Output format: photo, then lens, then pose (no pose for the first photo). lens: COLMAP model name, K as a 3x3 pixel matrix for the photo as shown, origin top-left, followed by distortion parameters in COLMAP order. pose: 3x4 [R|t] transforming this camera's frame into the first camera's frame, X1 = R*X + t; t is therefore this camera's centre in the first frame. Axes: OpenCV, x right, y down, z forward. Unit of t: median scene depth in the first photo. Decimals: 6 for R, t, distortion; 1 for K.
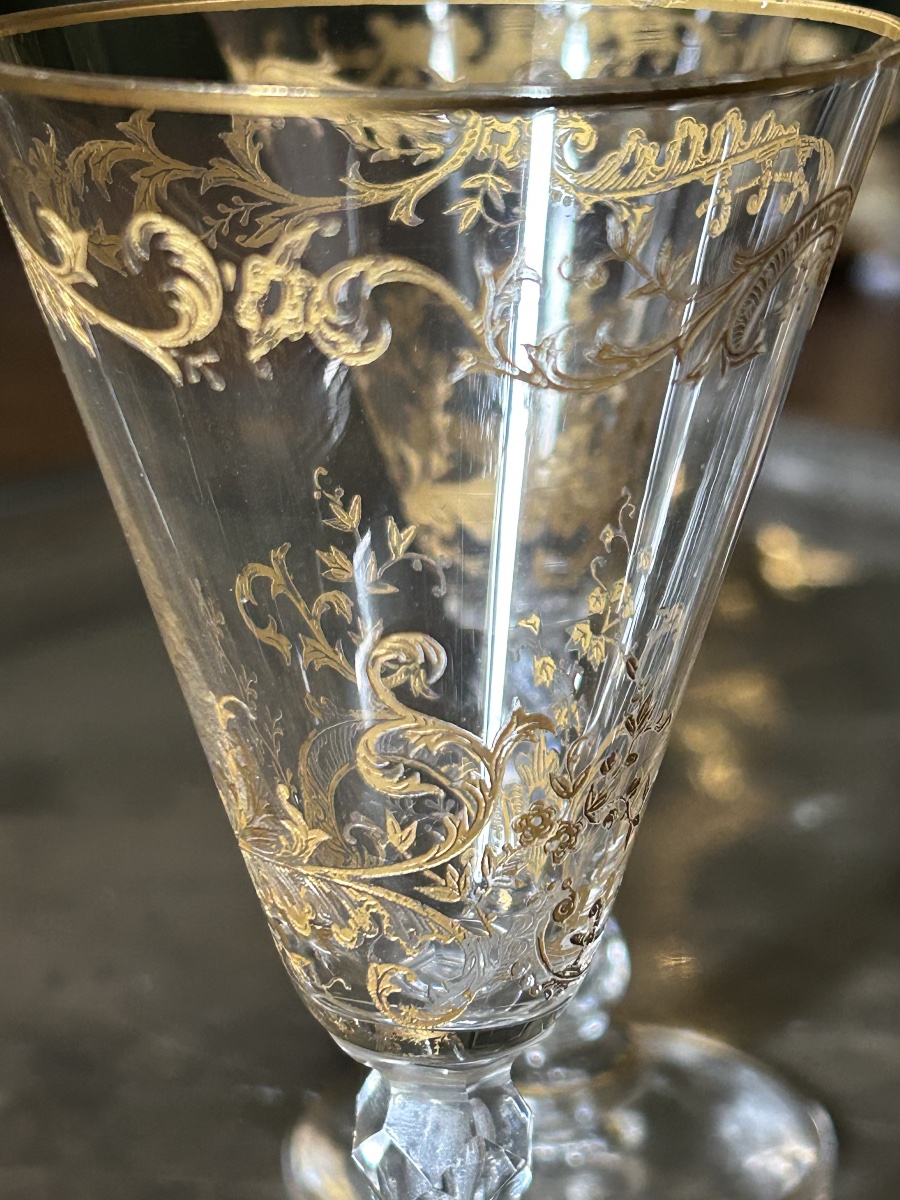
lens RADIAL K [[2682.3, 0, 450.0], [0, 2682.3, 600.0], [0, 0, 1]] dist [0.265334, -0.566695]
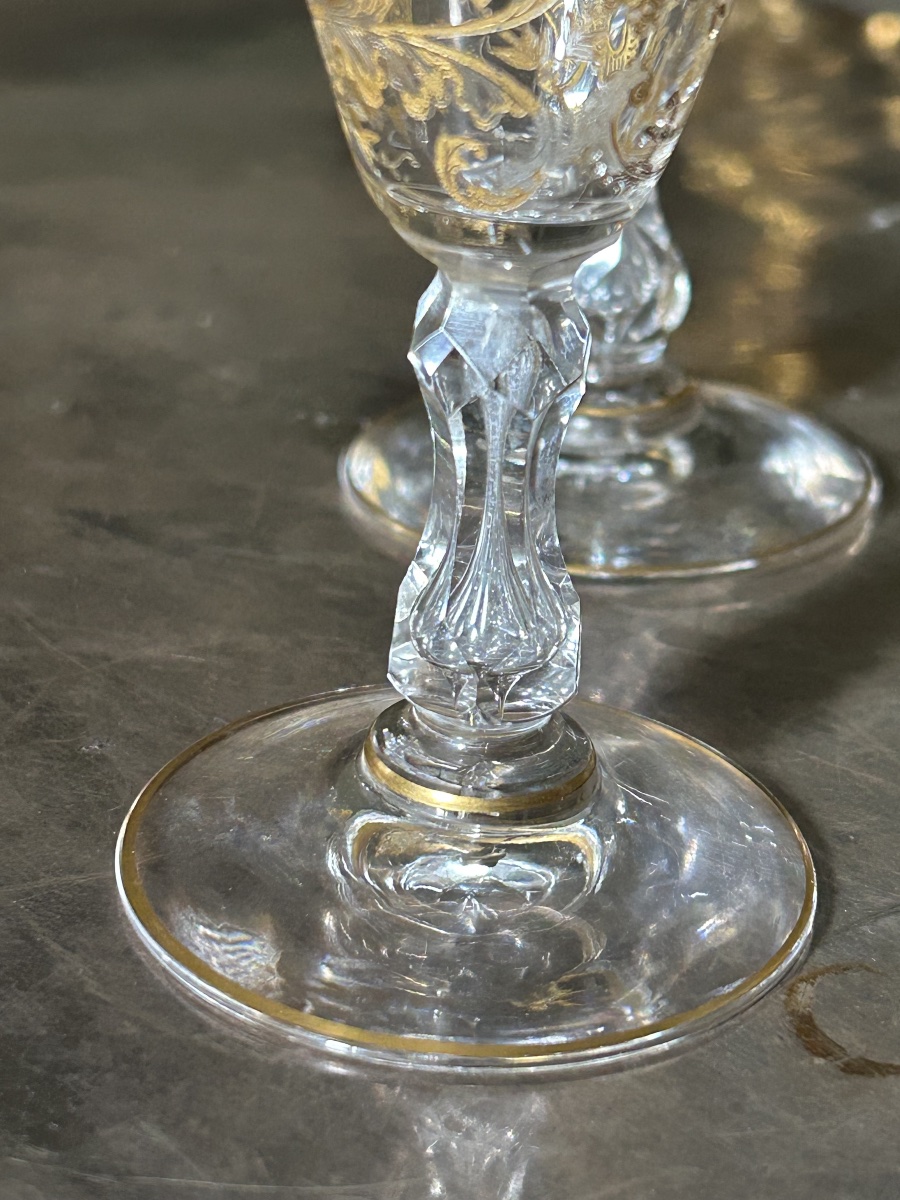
lens RADIAL K [[2682.3, 0, 450.0], [0, 2682.3, 600.0], [0, 0, 1]] dist [0.265334, -0.566695]
pose [[0.997744, 0.065210, -0.015927, 0.000719], [-0.061992, 0.986127, 0.153980, 0.147704], [0.025747, -0.152646, 0.987946, -0.001341]]
